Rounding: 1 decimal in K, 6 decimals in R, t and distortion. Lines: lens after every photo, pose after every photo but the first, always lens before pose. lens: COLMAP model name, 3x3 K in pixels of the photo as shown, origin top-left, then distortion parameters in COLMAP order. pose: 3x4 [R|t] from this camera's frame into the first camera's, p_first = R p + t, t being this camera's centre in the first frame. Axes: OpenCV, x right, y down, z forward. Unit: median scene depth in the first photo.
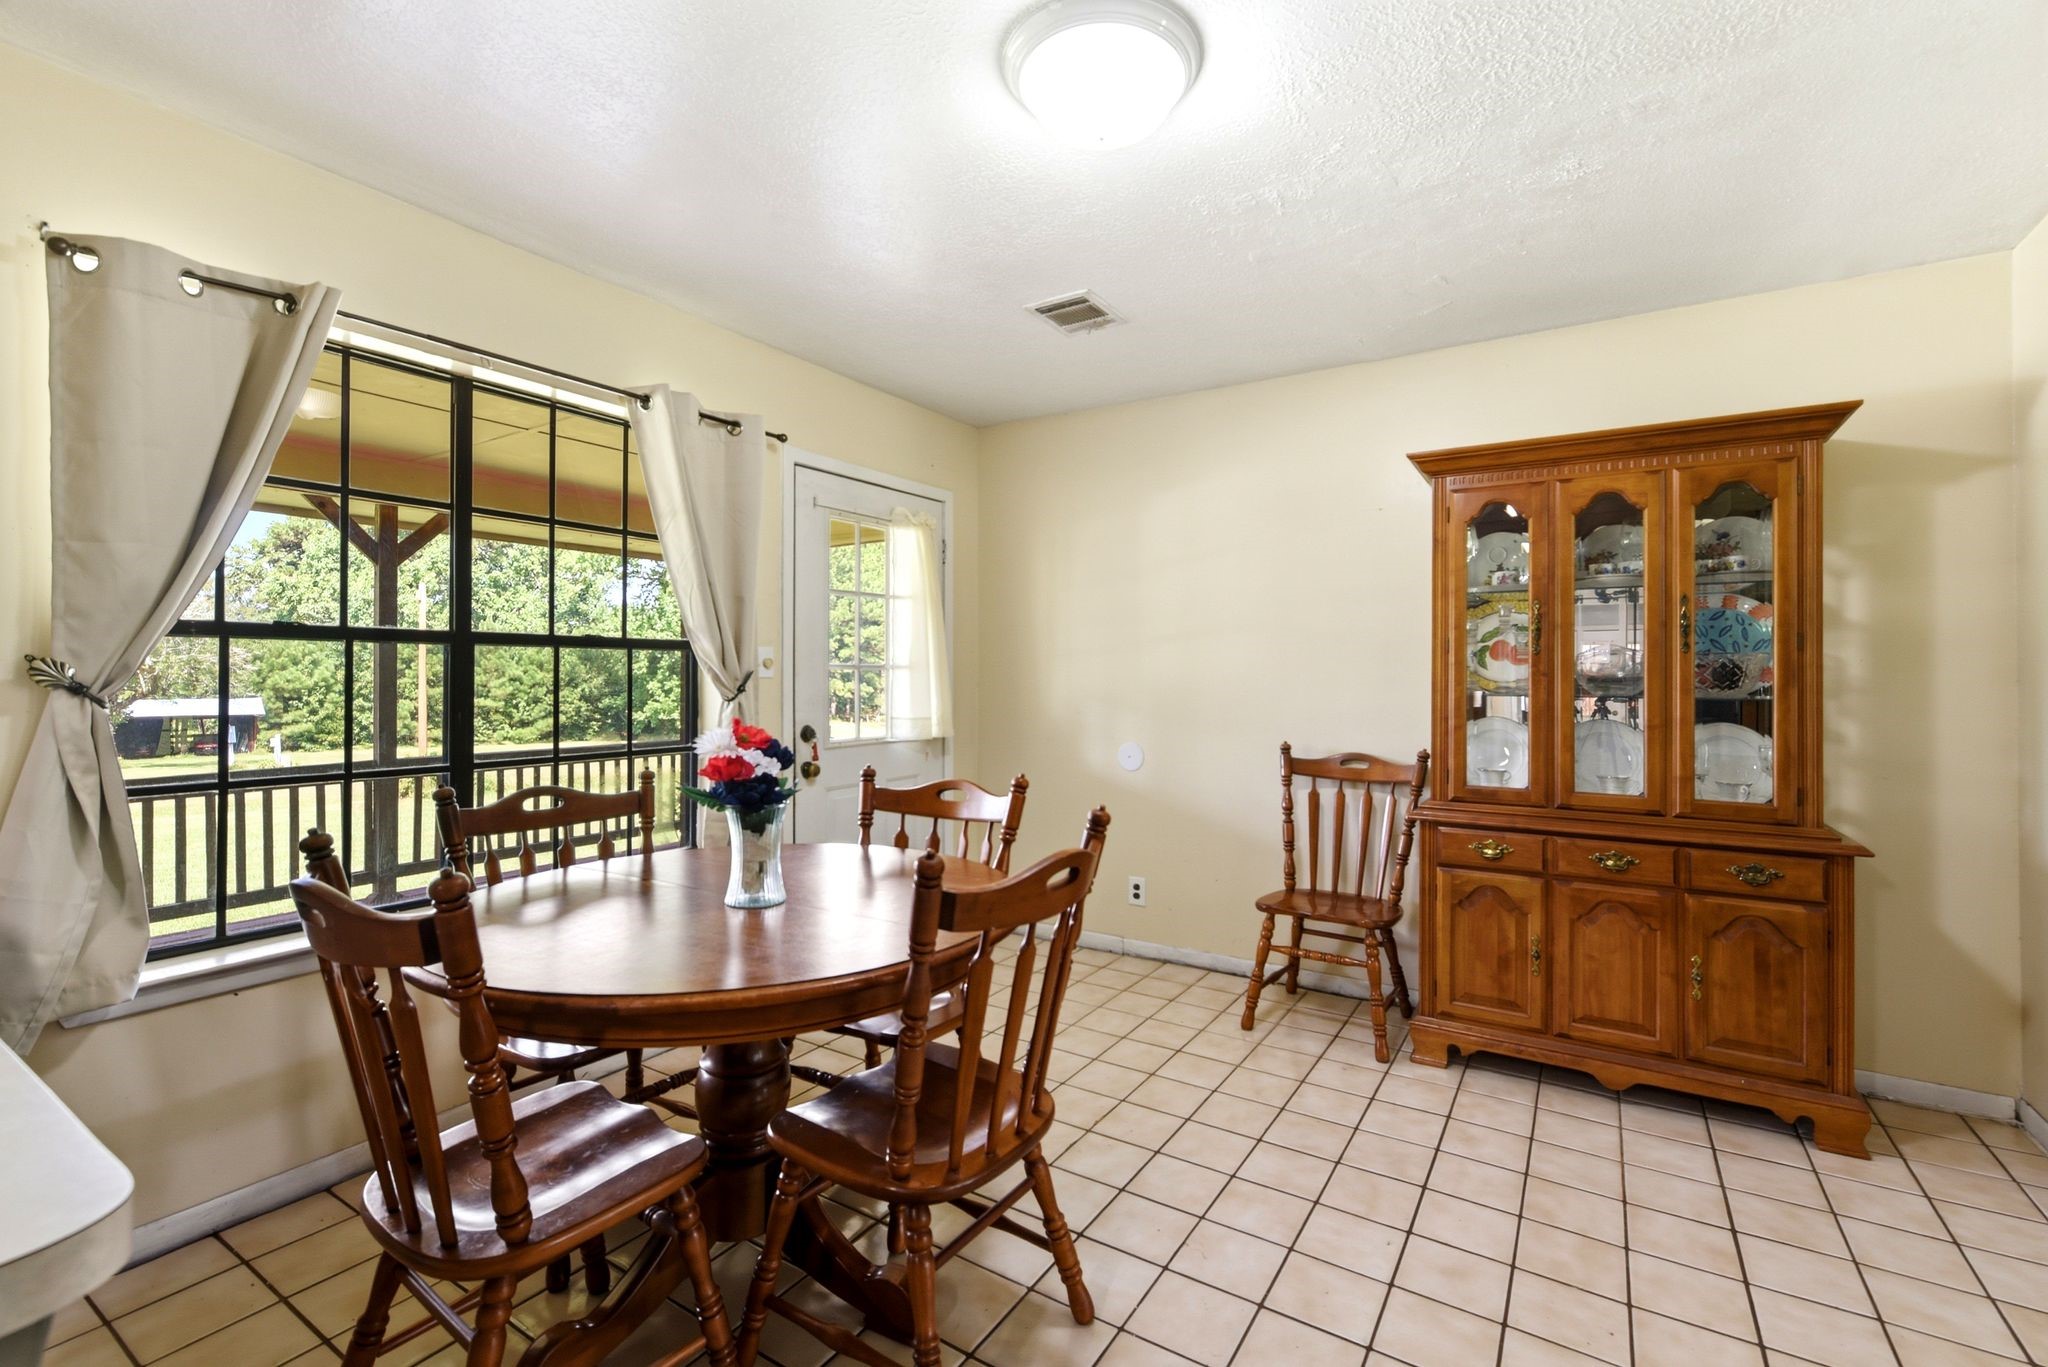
lens RADIAL K [[891.5, 0, 1027.0], [0, 891.5, 677.5], [0, 0, 1]] dist [-0.006241, -0.000197]
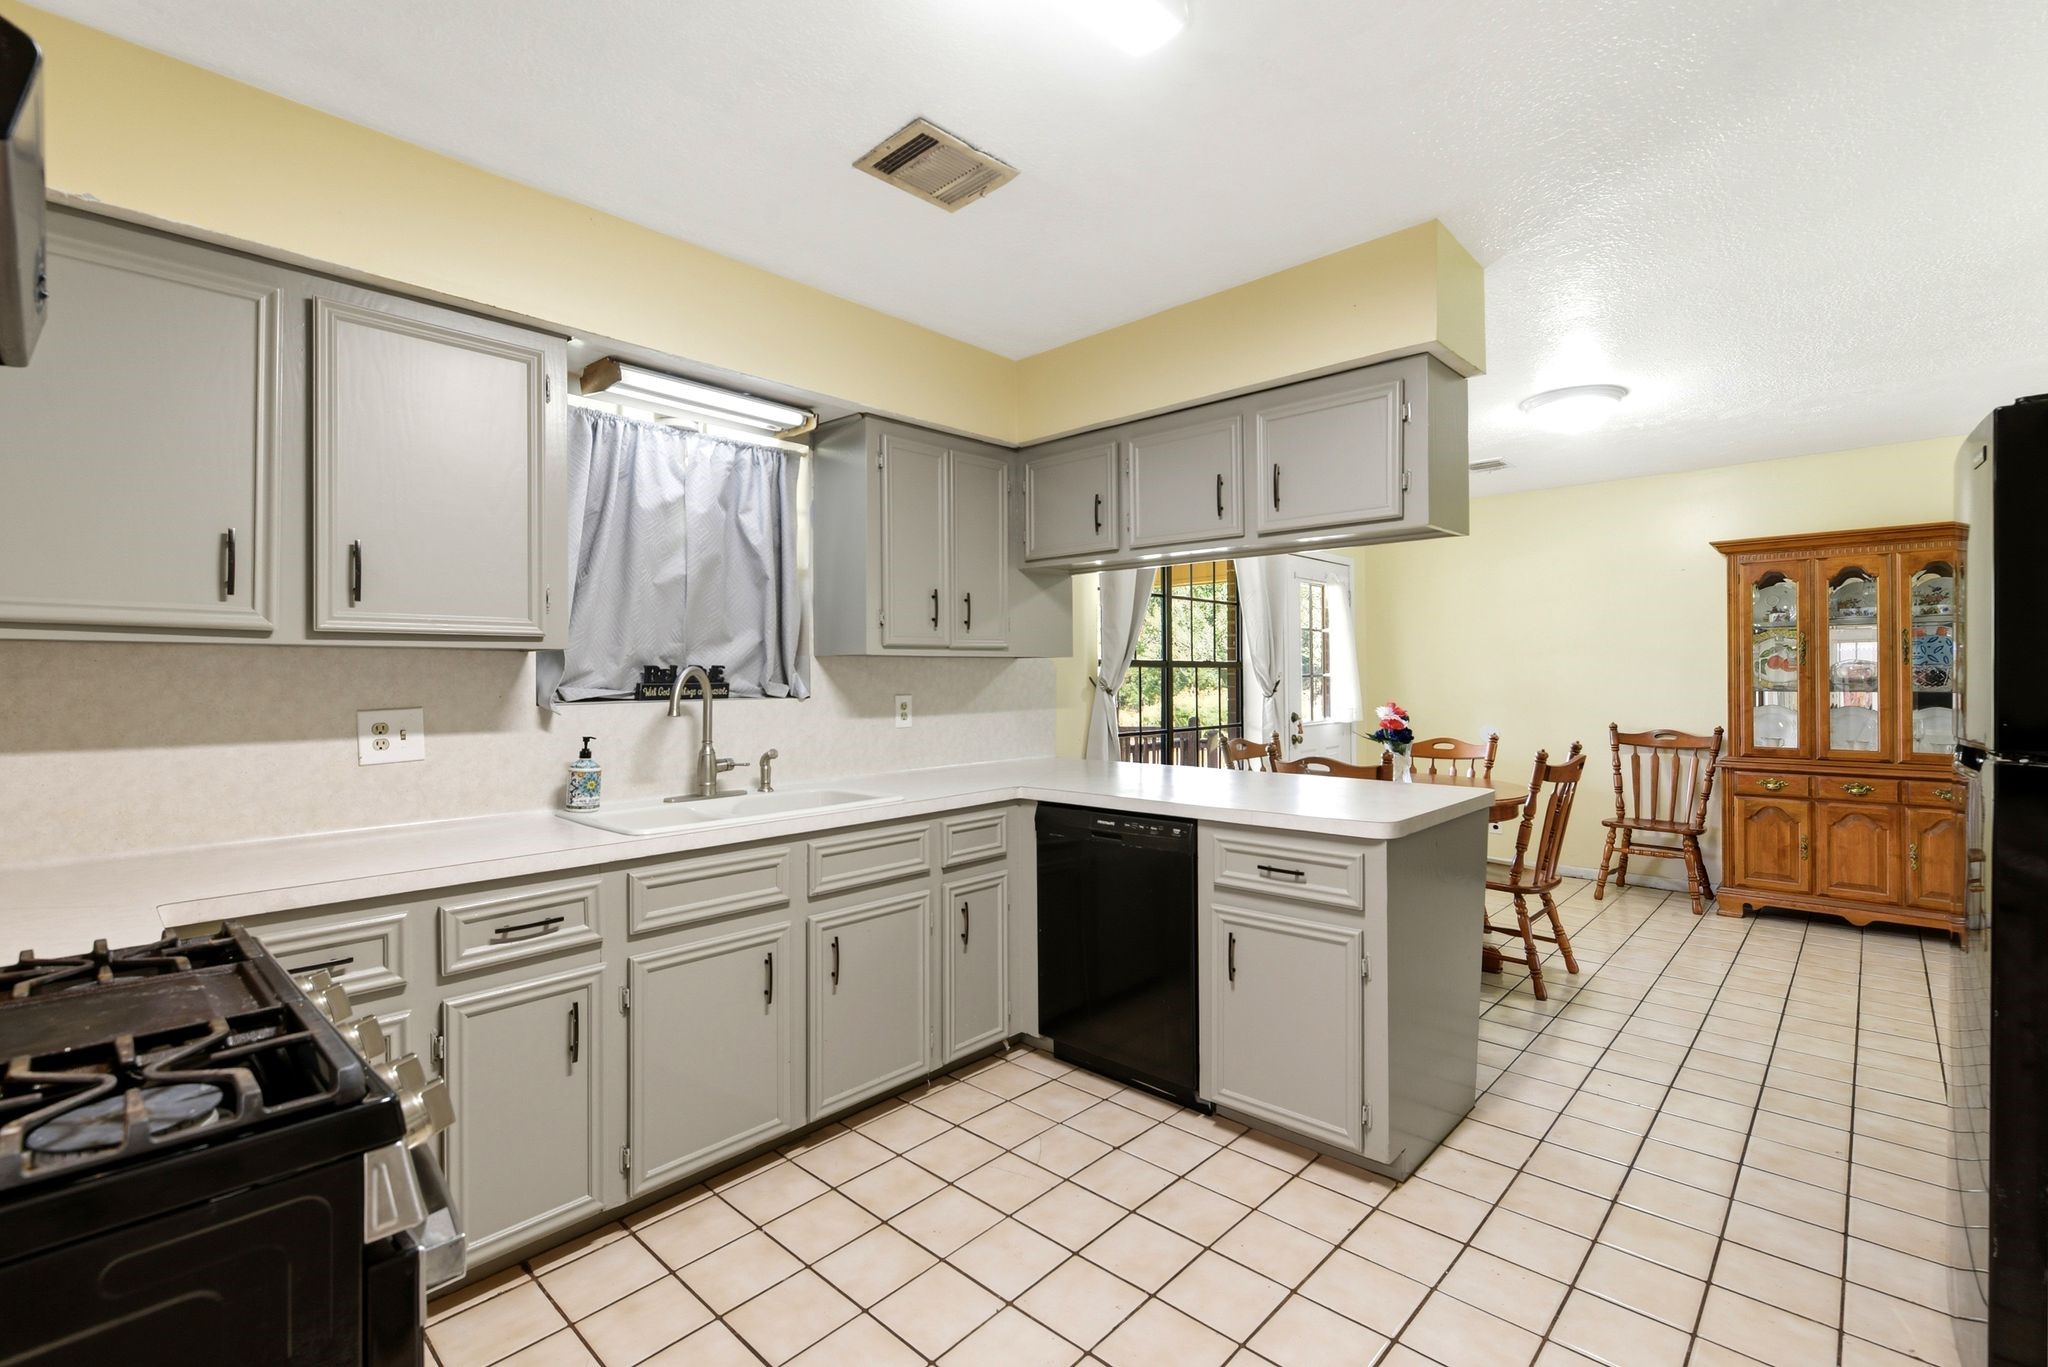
lens RADIAL K [[891.5, 0, 1026.0], [0, 891.5, 679.7], [0, 0, 1]] dist [-0.006241, -0.000197]
pose [[0.981704, -0.007400, -0.190272, -0.514792], [0.007123, 0.999972, -0.002142, -0.006526], [0.190282, 0.000748, 0.981729, -0.865578]]
